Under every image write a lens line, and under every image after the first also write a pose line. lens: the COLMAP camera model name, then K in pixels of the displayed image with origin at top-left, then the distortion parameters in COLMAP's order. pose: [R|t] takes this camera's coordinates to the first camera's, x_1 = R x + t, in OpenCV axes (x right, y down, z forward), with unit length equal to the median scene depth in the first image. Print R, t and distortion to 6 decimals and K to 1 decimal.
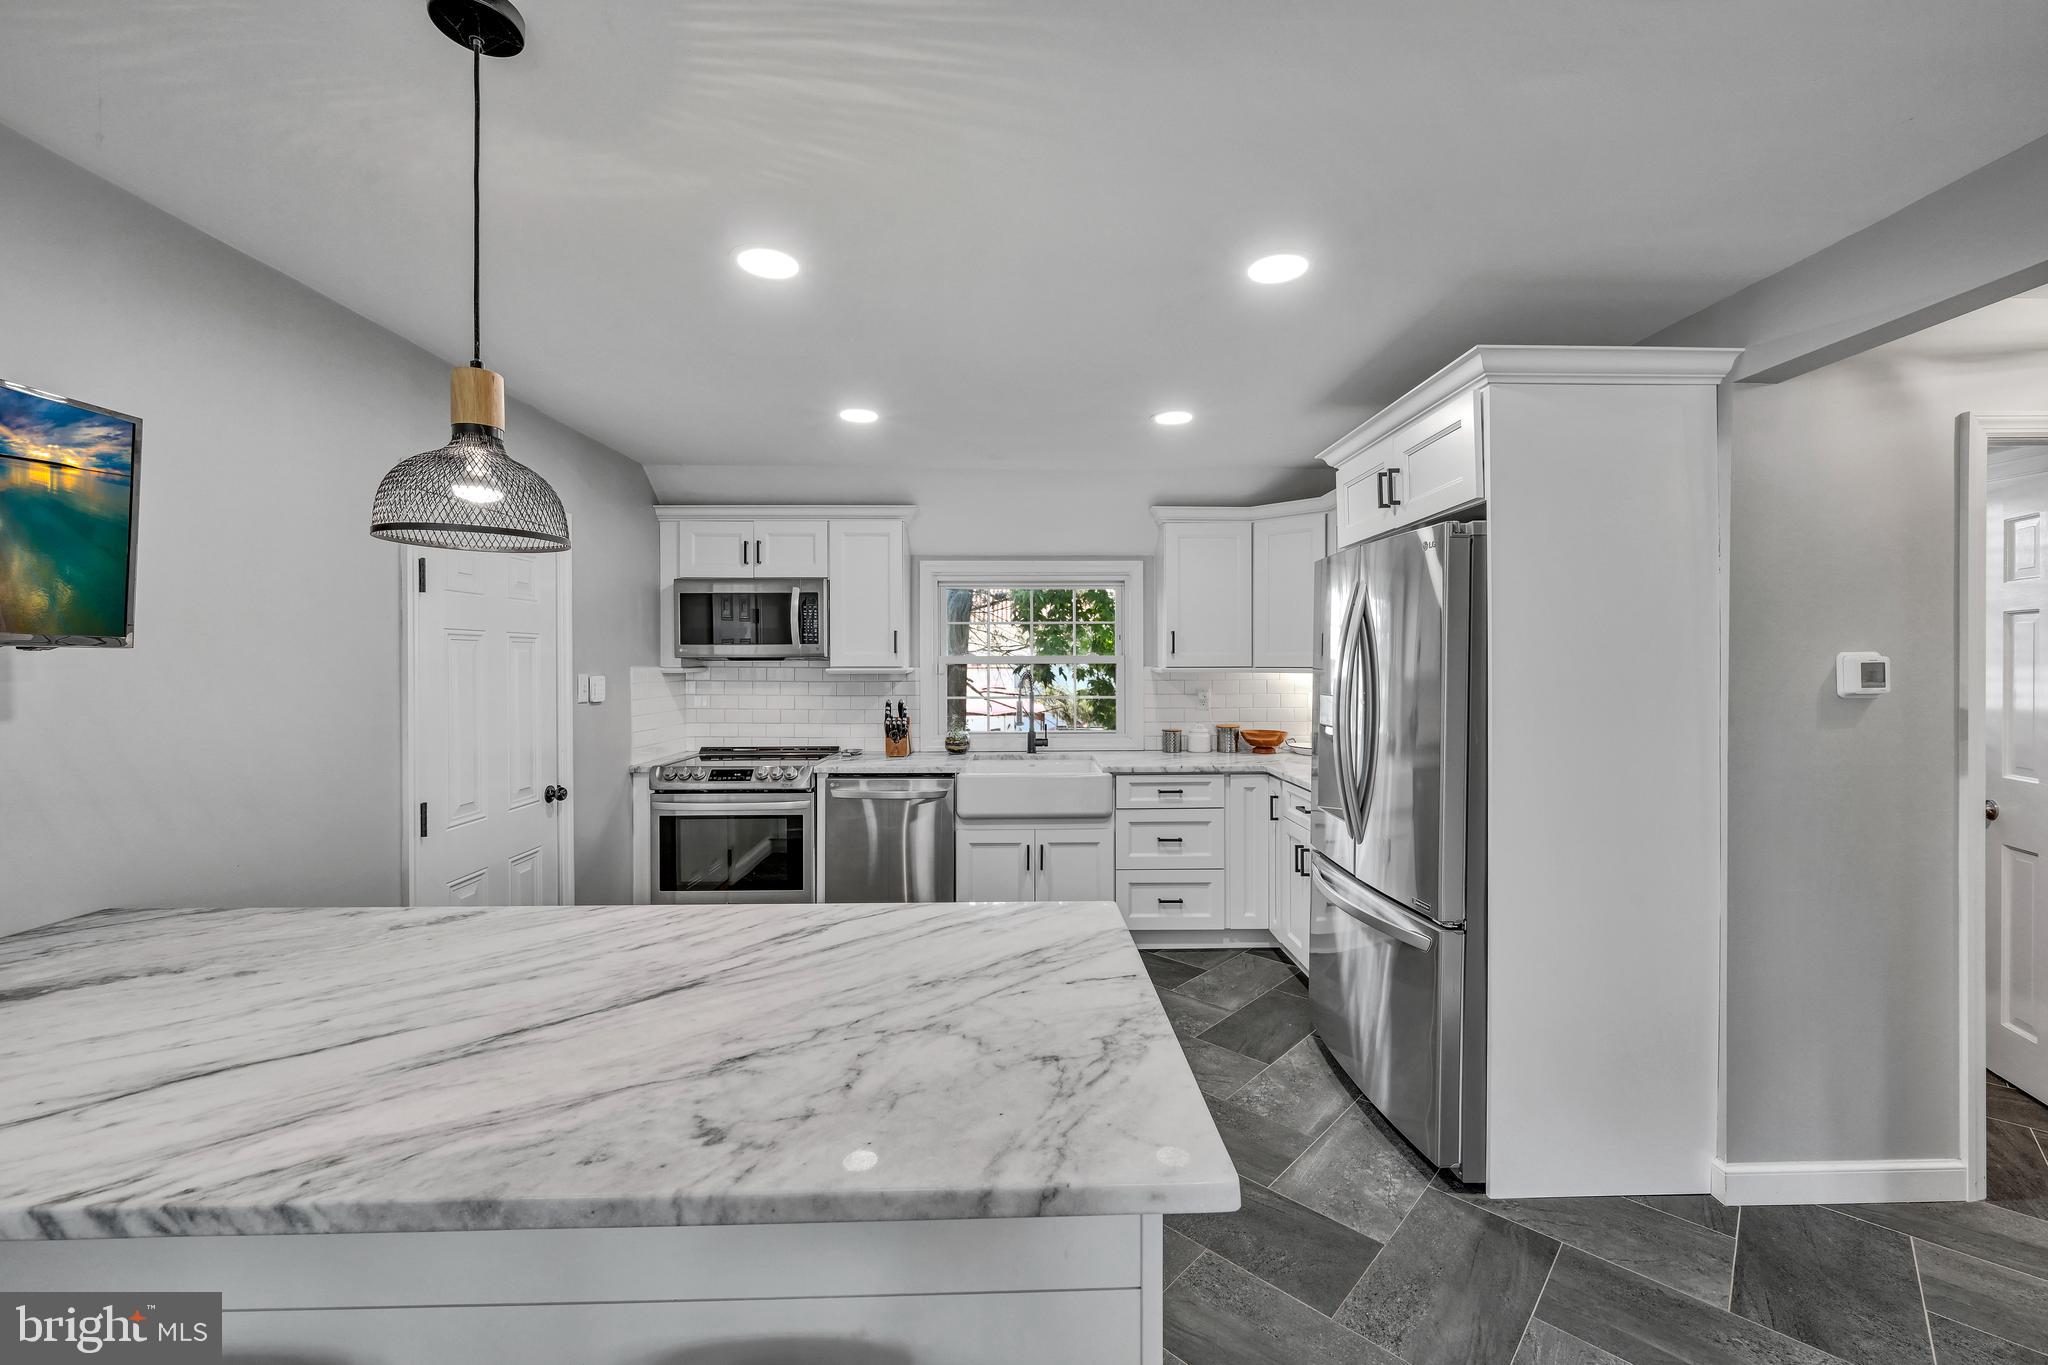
lens RADIAL K [[804.6, 0, 1031.1], [0, 804.6, 667.3], [0, 0, 1]] dist [-0.000665, -0.000019]
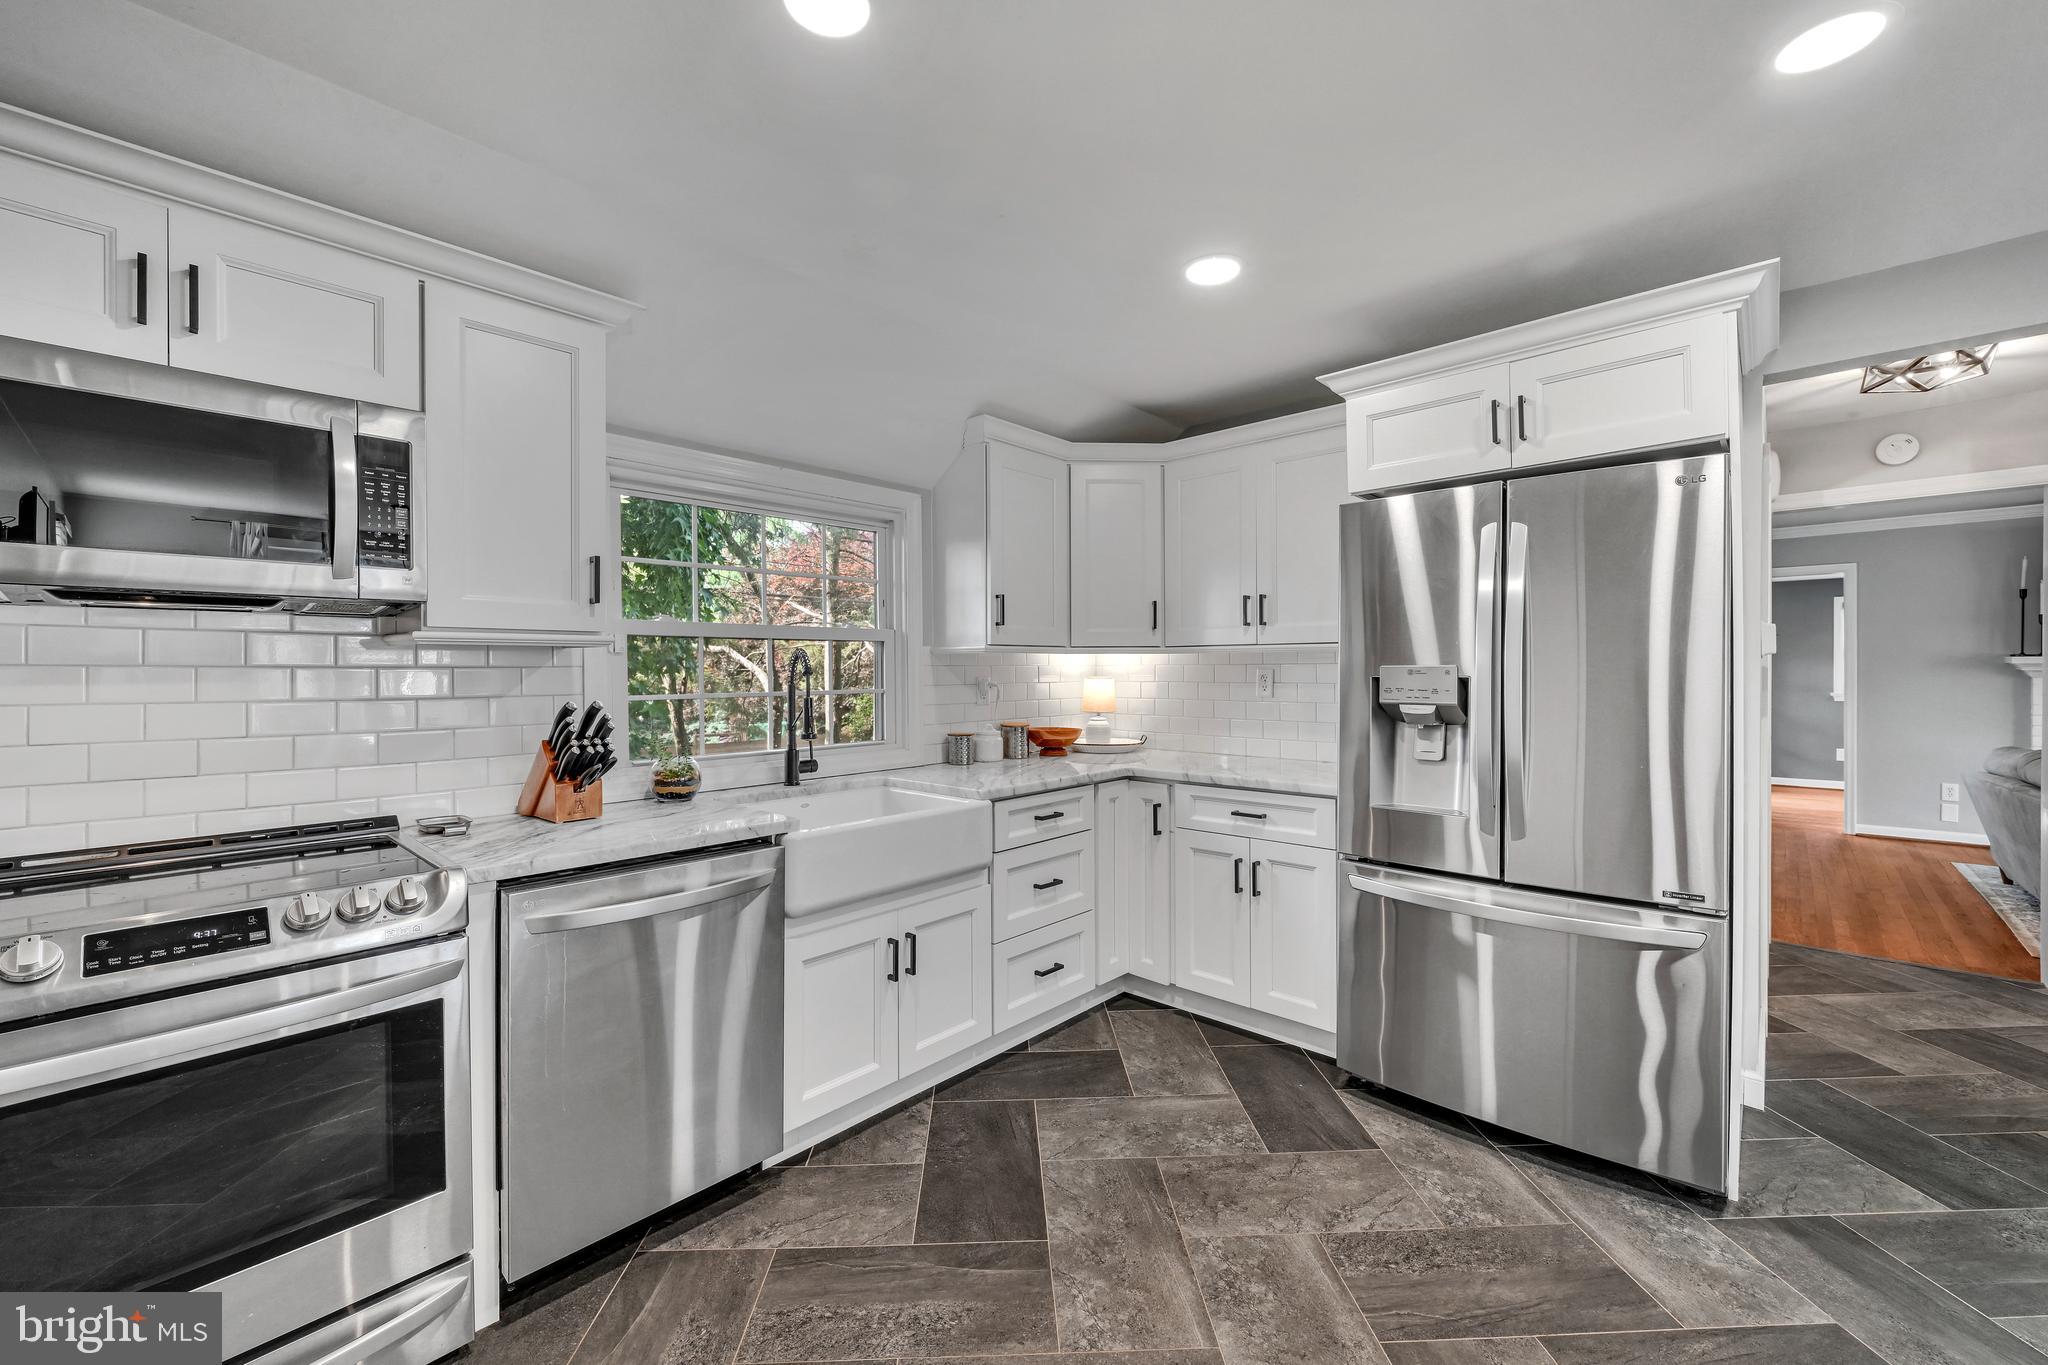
lens RADIAL K [[821.8, 0, 1022.2], [0, 821.8, 676.4], [0, 0, 1]] dist [-0.001533, -0.000236]
pose [[0.697309, -0.008119, 0.716725, -0.361206], [0.008863, 0.999957, 0.002705, 0.028314], [-0.716716, 0.004466, 0.697351, 0.506568]]
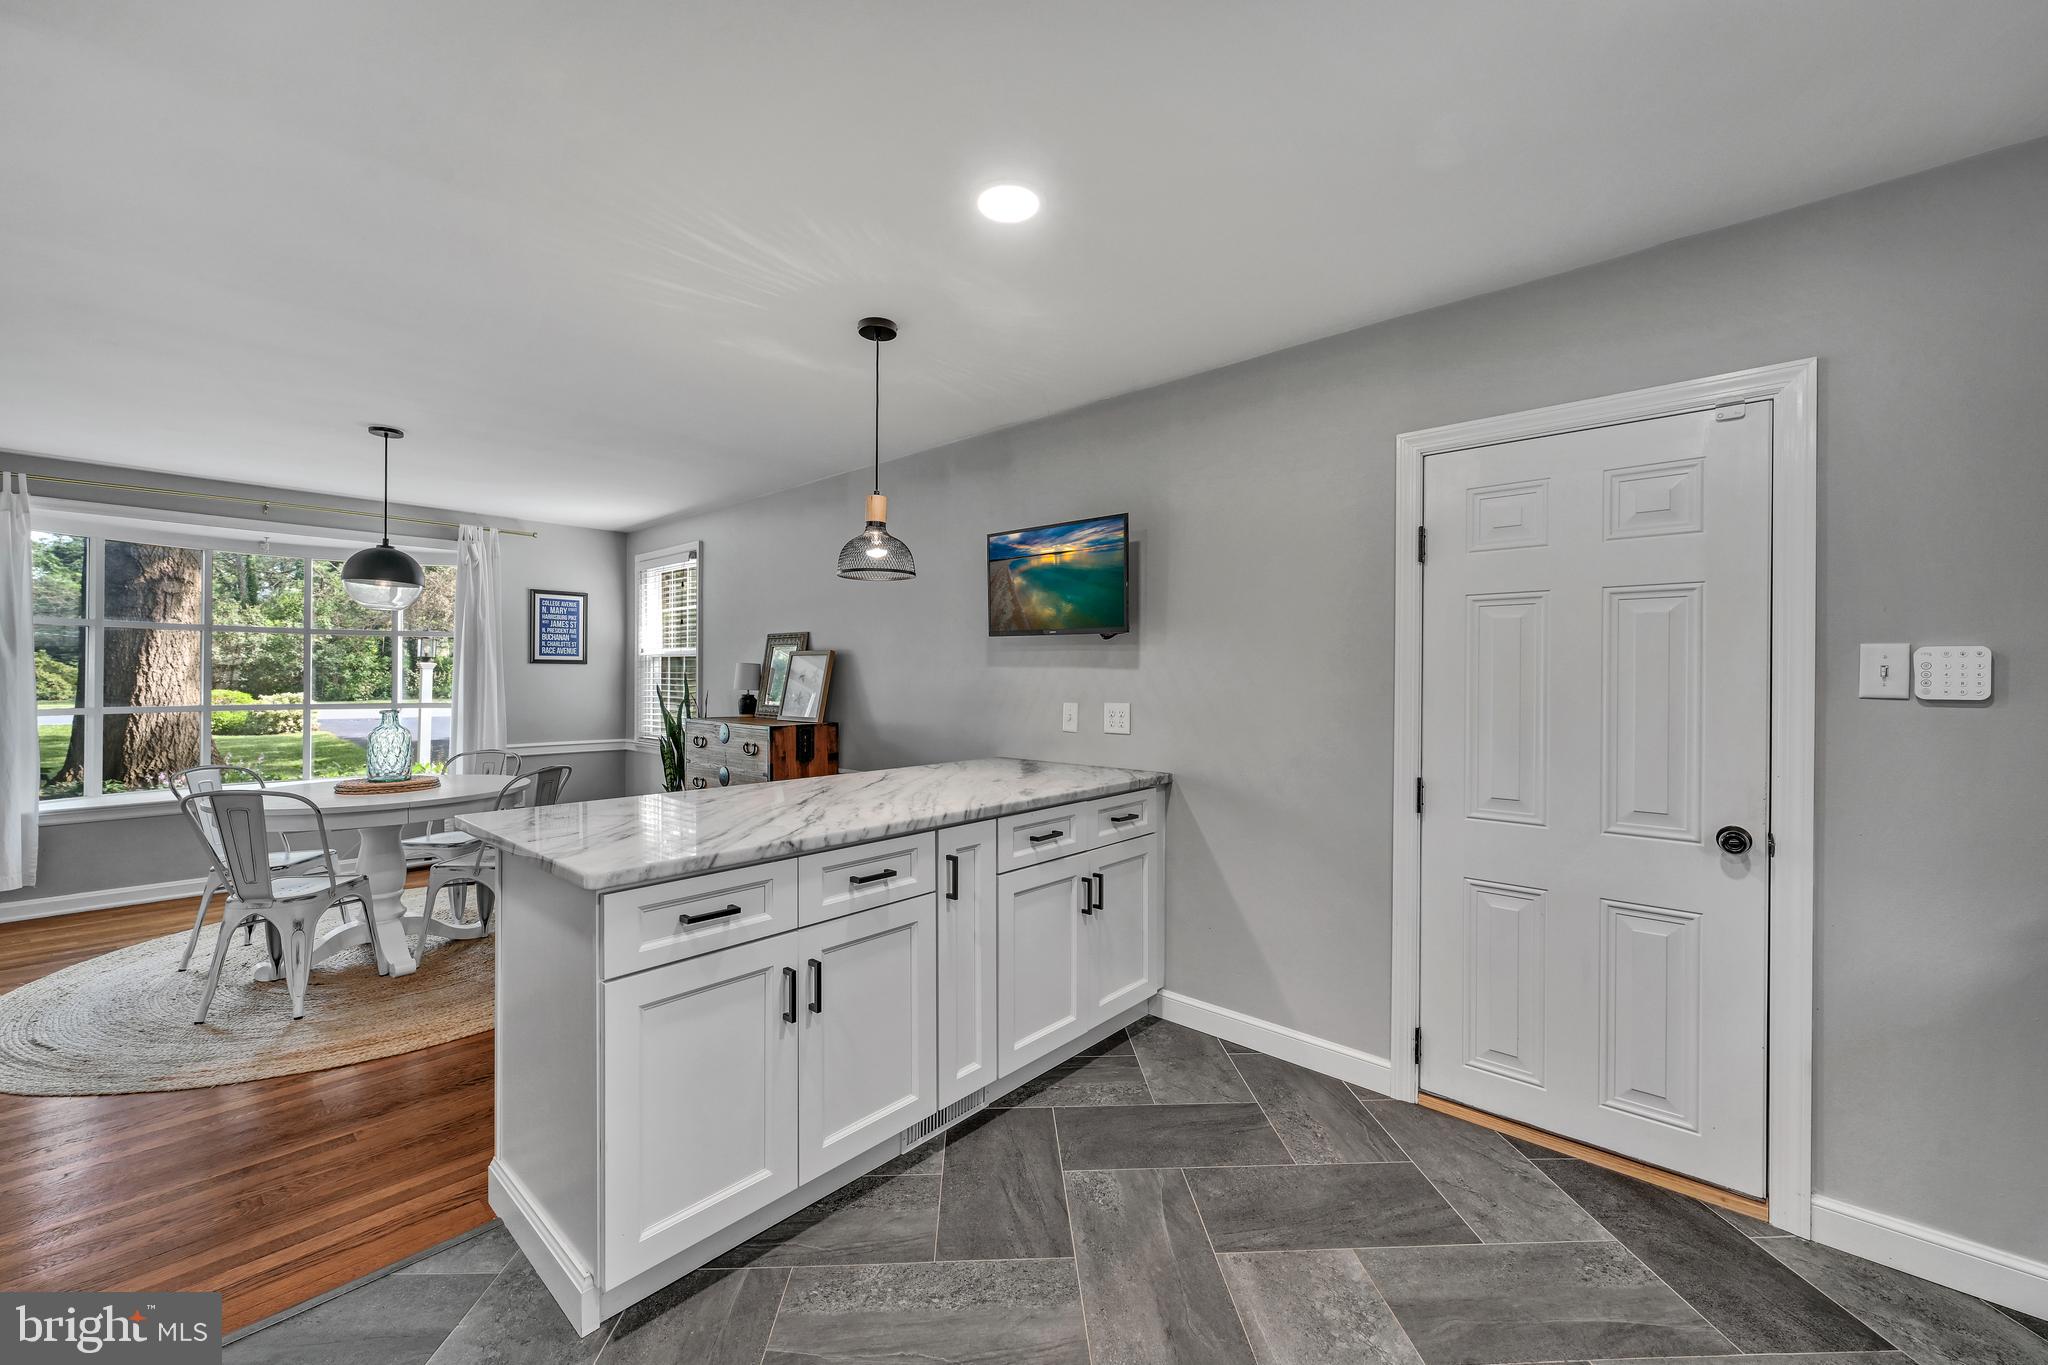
lens RADIAL K [[814.2, 0, 1024.8], [0, 814.2, 676.2], [0, 0, 1]] dist [-0.002096, -0.000045]
pose [[-0.691088, -0.001981, -0.722768, 0.179223], [-0.009215, 0.999939, 0.006071, 0.027164], [0.722712, 0.010857, -0.691065, 0.840161]]
